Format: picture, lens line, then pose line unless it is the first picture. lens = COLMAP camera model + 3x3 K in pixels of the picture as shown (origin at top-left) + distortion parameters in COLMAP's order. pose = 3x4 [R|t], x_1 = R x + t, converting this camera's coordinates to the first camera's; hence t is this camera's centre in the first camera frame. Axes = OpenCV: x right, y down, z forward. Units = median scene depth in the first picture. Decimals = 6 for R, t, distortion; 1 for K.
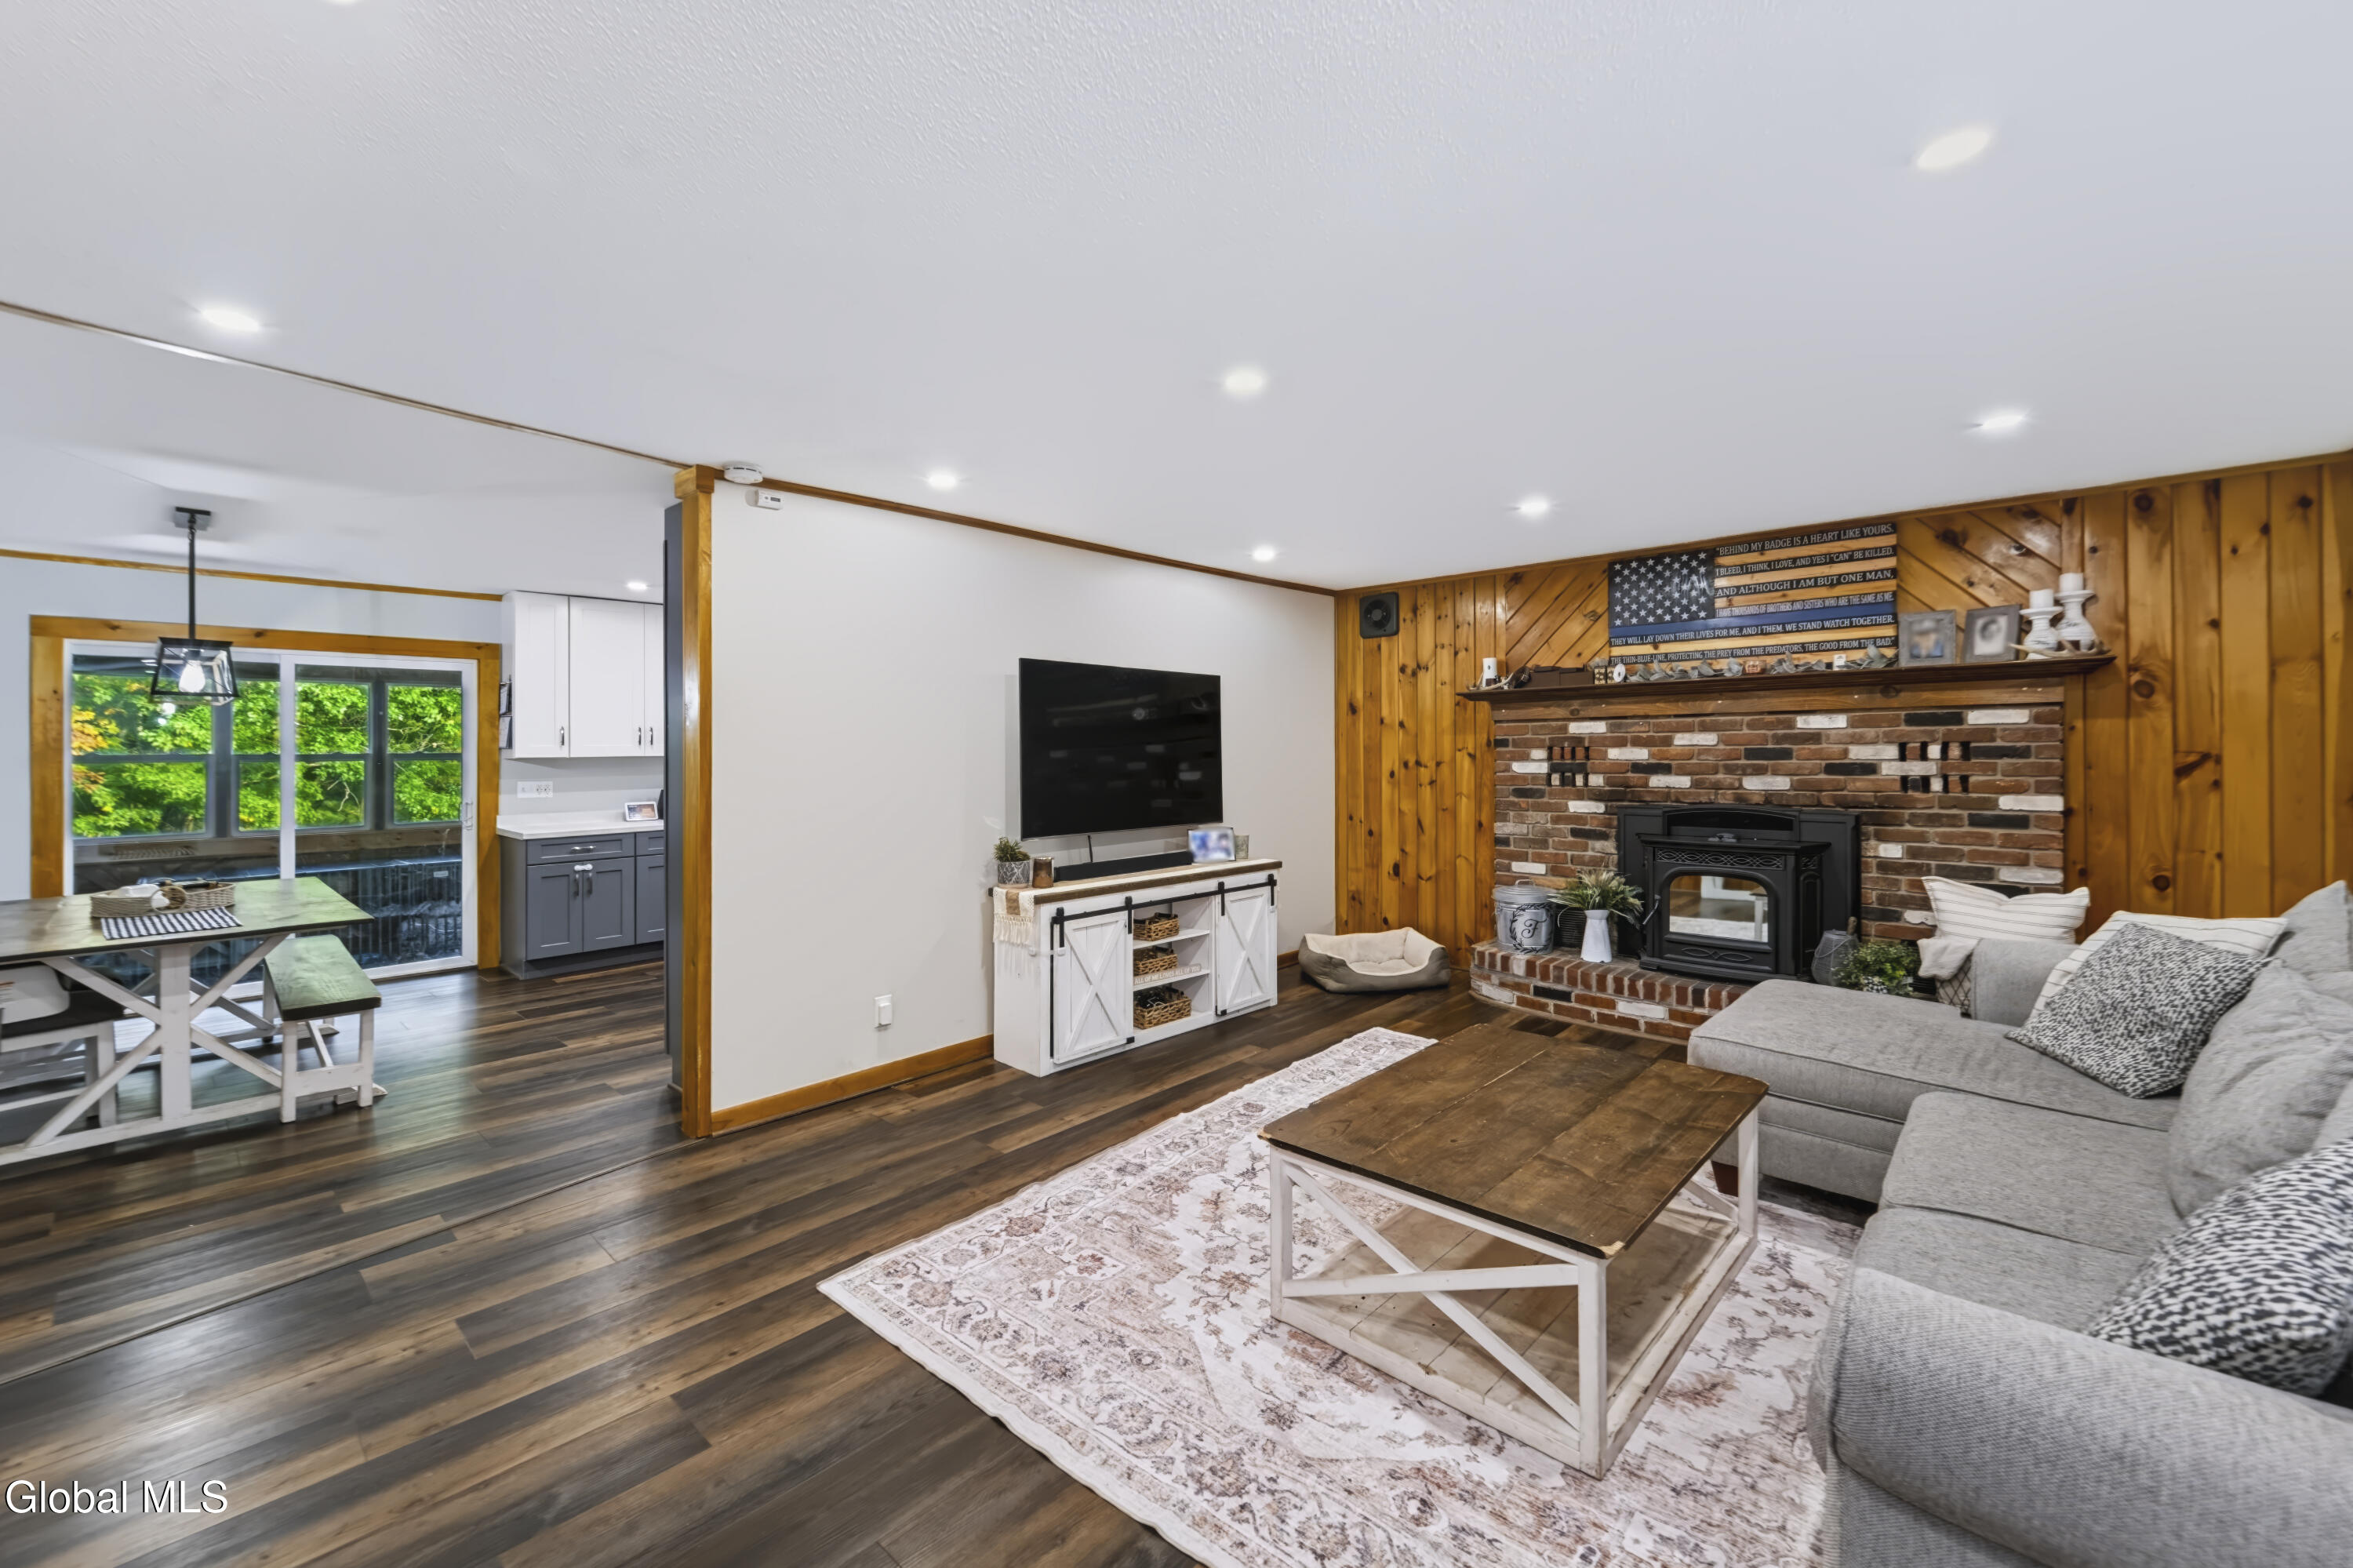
lens RADIAL K [[955.4, 0, 1173.3], [0, 955.4, 755.0], [0, 0, 1]] dist [-0.000970, -0.000035]
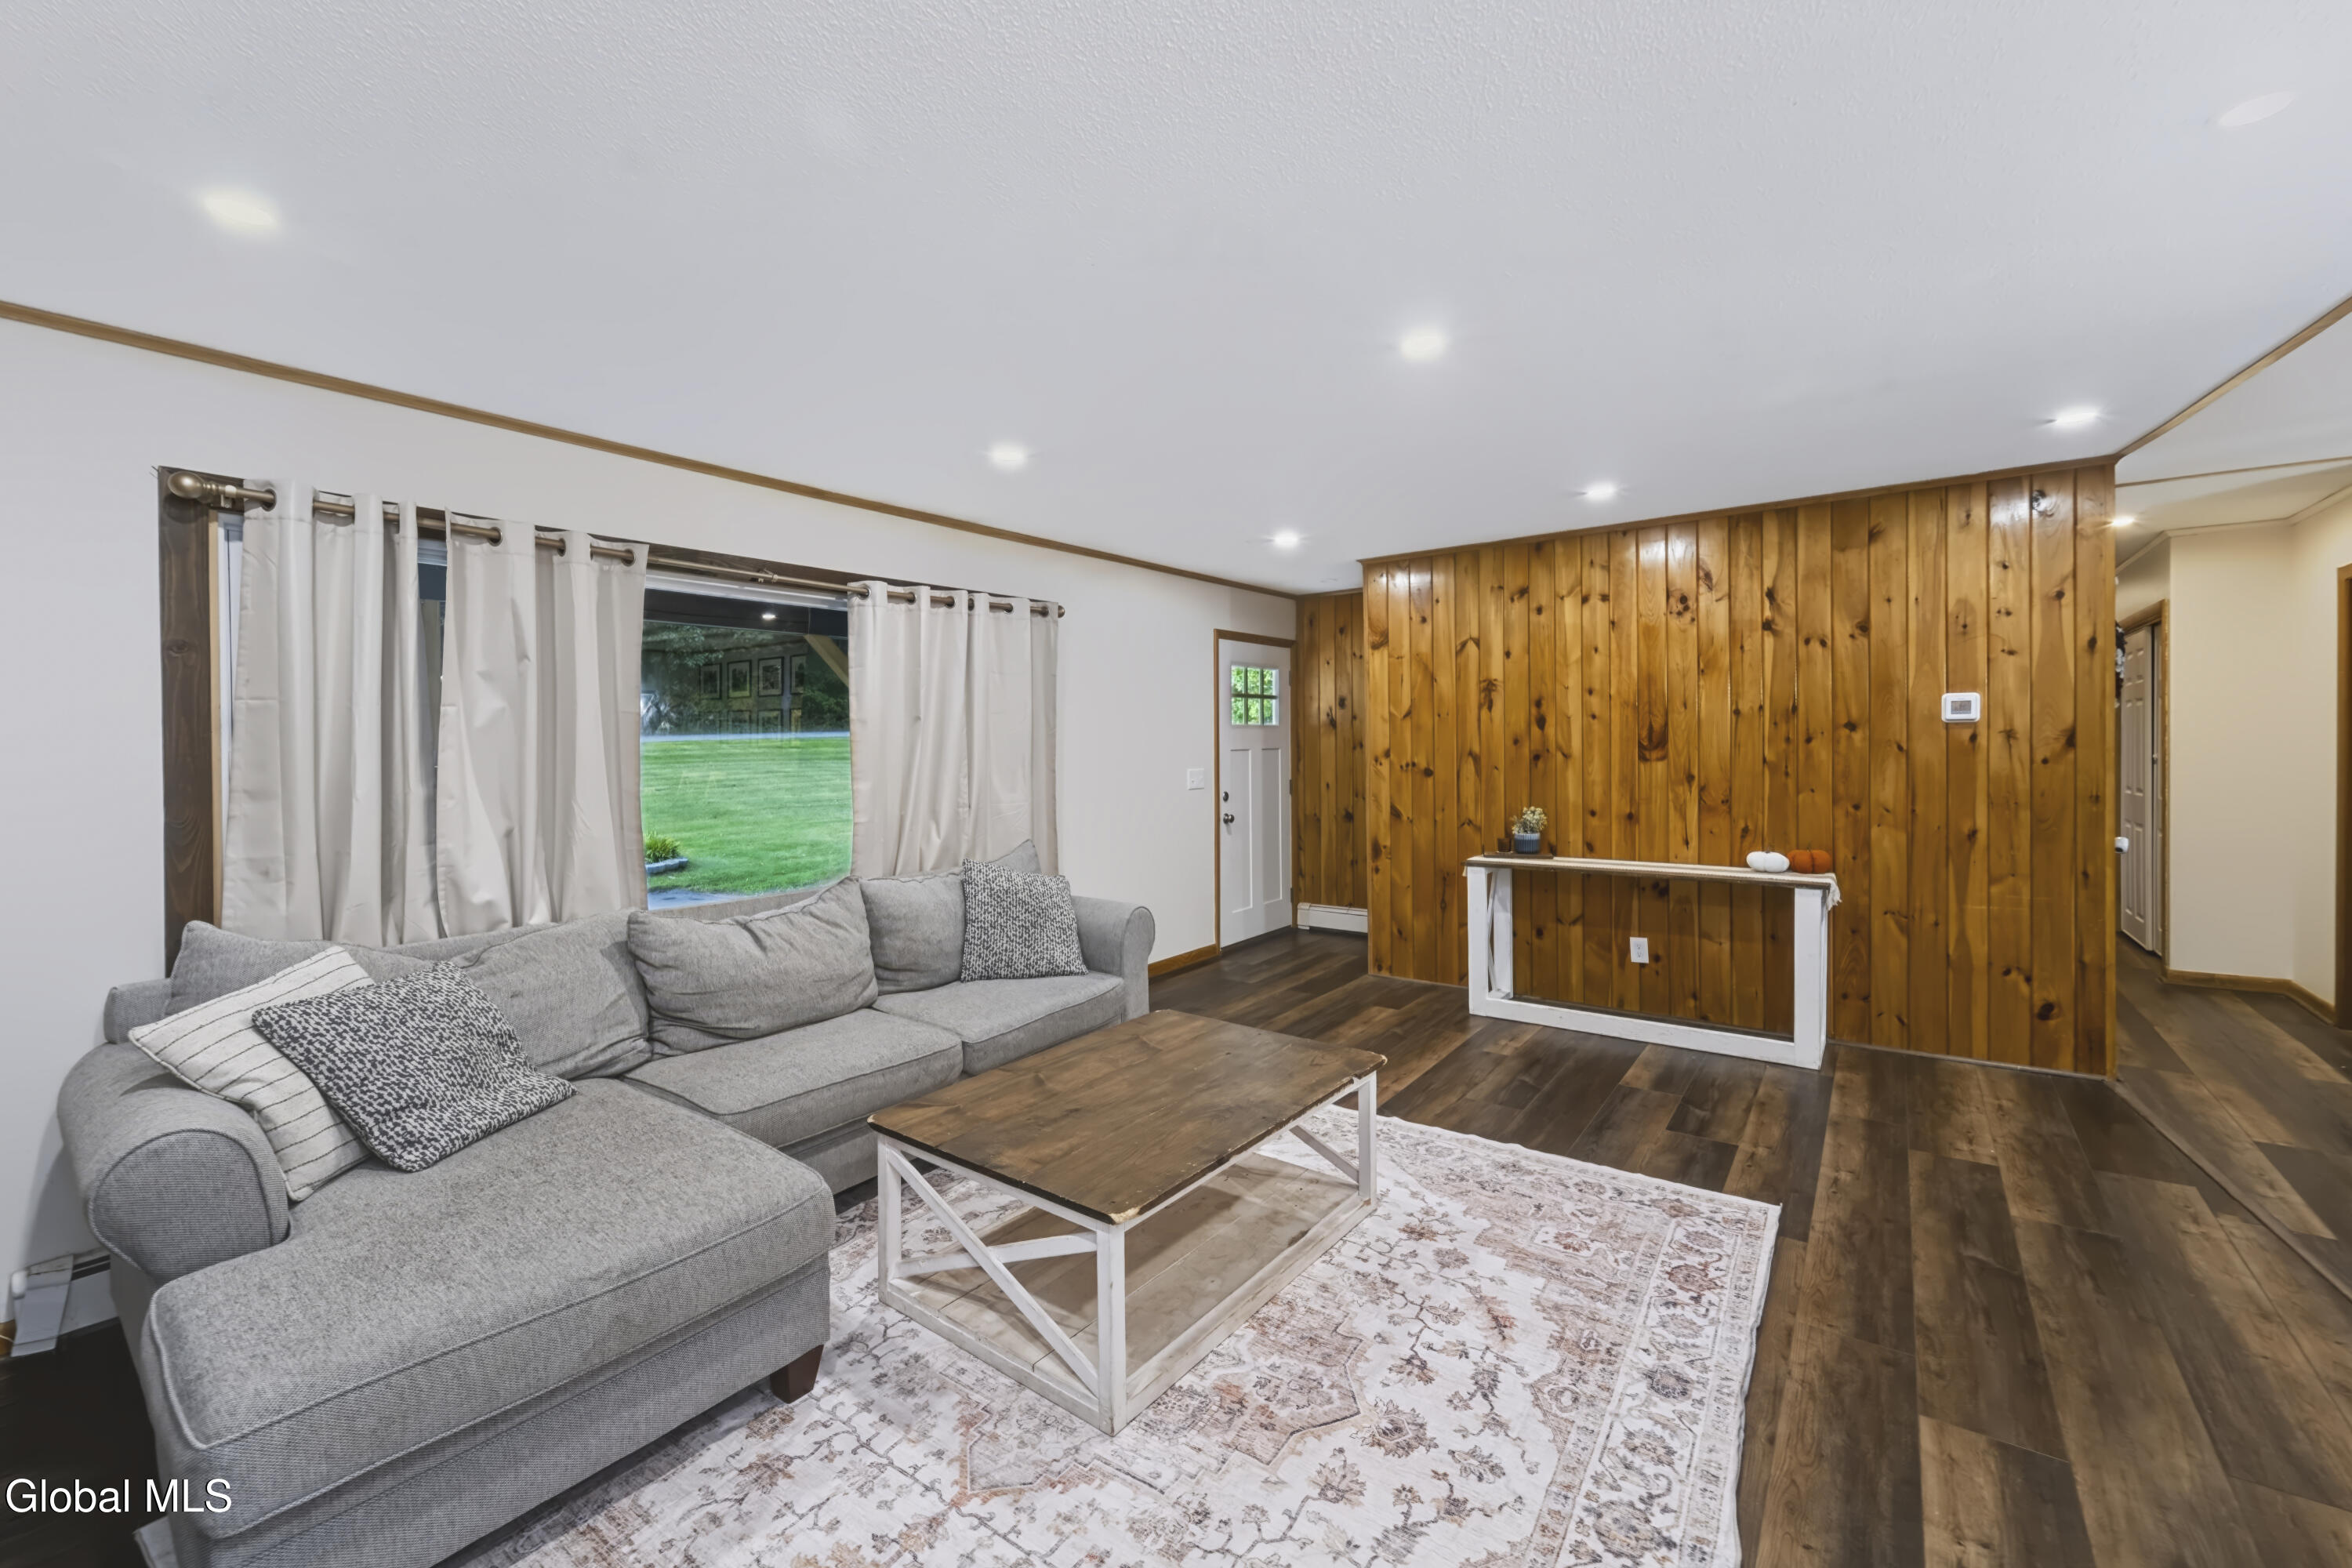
lens RADIAL K [[955.0, 0, 1172.8], [0, 955.0, 755.0], [0, 0, 1]] dist [-0.000970, -0.000035]
pose [[-0.994690, 0.029369, -0.098632, 0.413076], [0.026674, 0.999237, 0.028531, -0.022503], [0.099395, 0.025749, -0.994715, 1.936549]]
